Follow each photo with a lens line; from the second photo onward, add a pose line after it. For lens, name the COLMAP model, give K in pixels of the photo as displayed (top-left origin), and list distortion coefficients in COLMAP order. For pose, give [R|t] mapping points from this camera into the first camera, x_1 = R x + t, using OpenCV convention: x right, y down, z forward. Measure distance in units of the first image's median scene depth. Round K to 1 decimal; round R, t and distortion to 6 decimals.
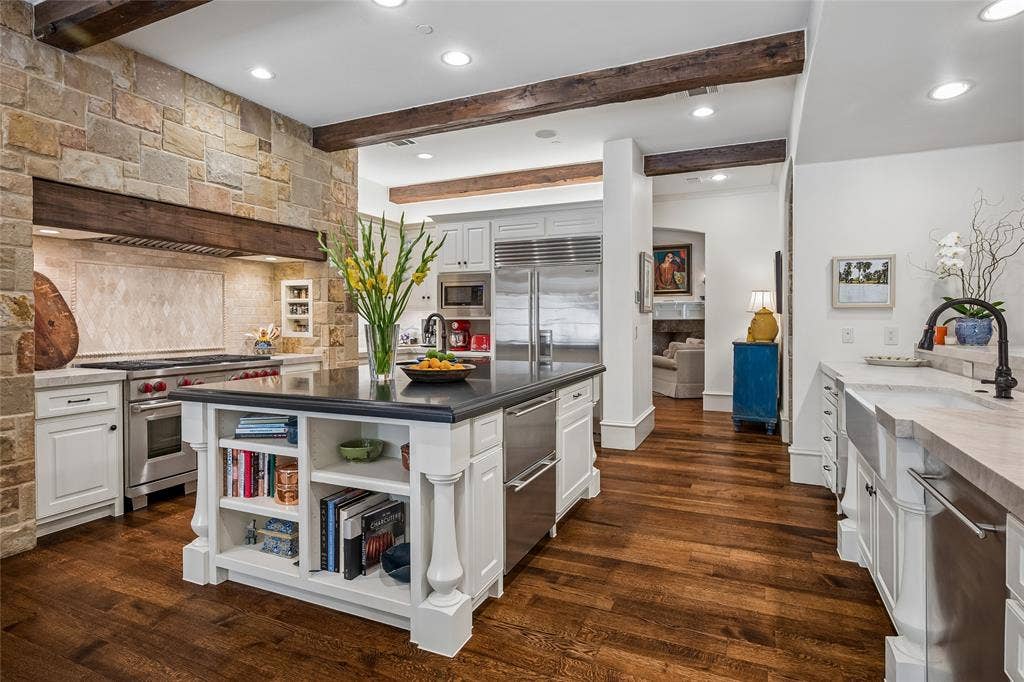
lens RADIAL K [[535.9, 0, 501.7], [0, 535.9, 328.8], [0, 0, 1]] dist [-0.002962, -0.000268]
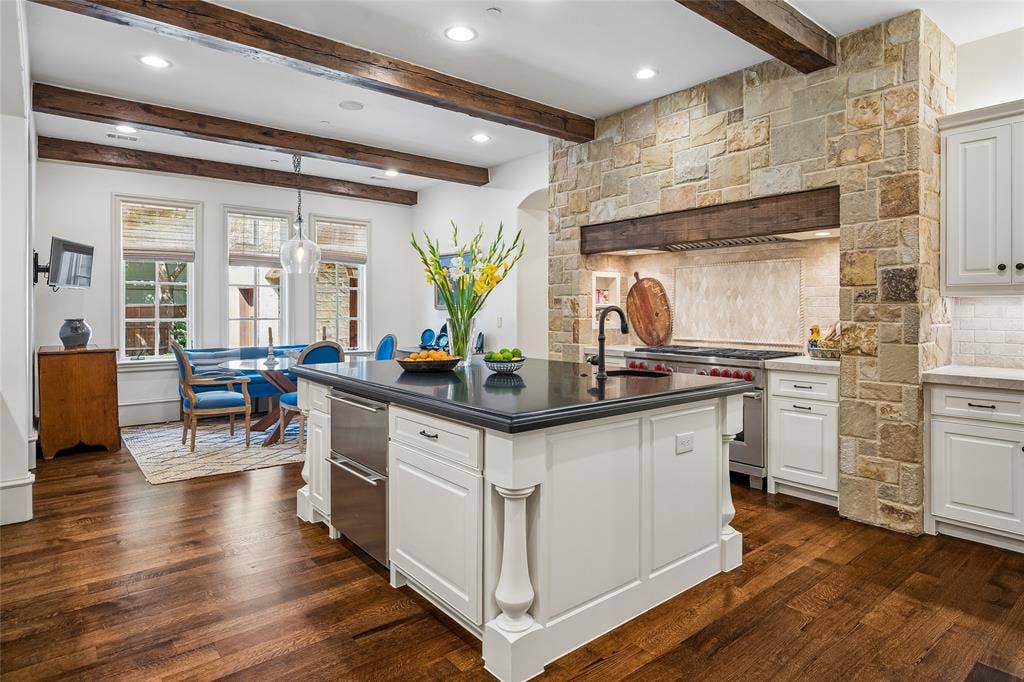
lens RADIAL K [[573.6, 0, 515.3], [0, 573.6, 304.0], [0, 0, 1]] dist [0.017562, -0.004920]
pose [[-0.432252, -0.007291, -0.901723, 0.607937], [-0.016134, 0.999870, -0.000351, -0.027459], [0.901608, 0.014397, -0.432314, 1.164392]]
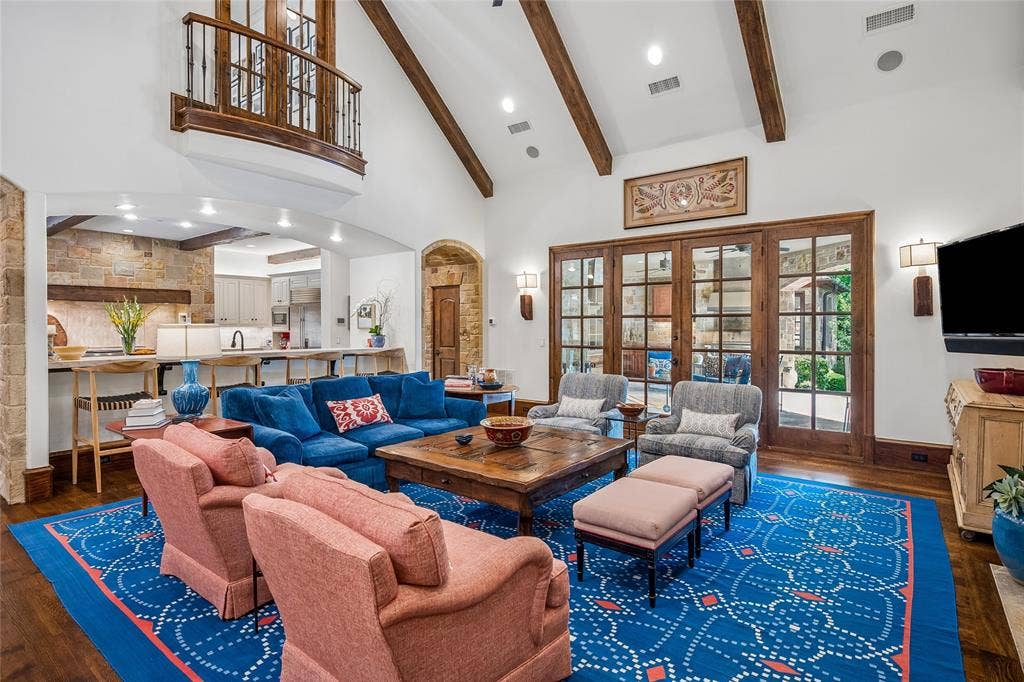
lens RADIAL K [[535.9, 0, 513.9], [0, 535.9, 333.2], [0, 0, 1]] dist [-0.002962, -0.000268]
pose [[0.972169, 0.004167, -0.234242, 1.650257], [-0.004882, 0.999985, -0.002471, -0.020646], [0.234228, 0.003545, 0.972175, -0.846834]]
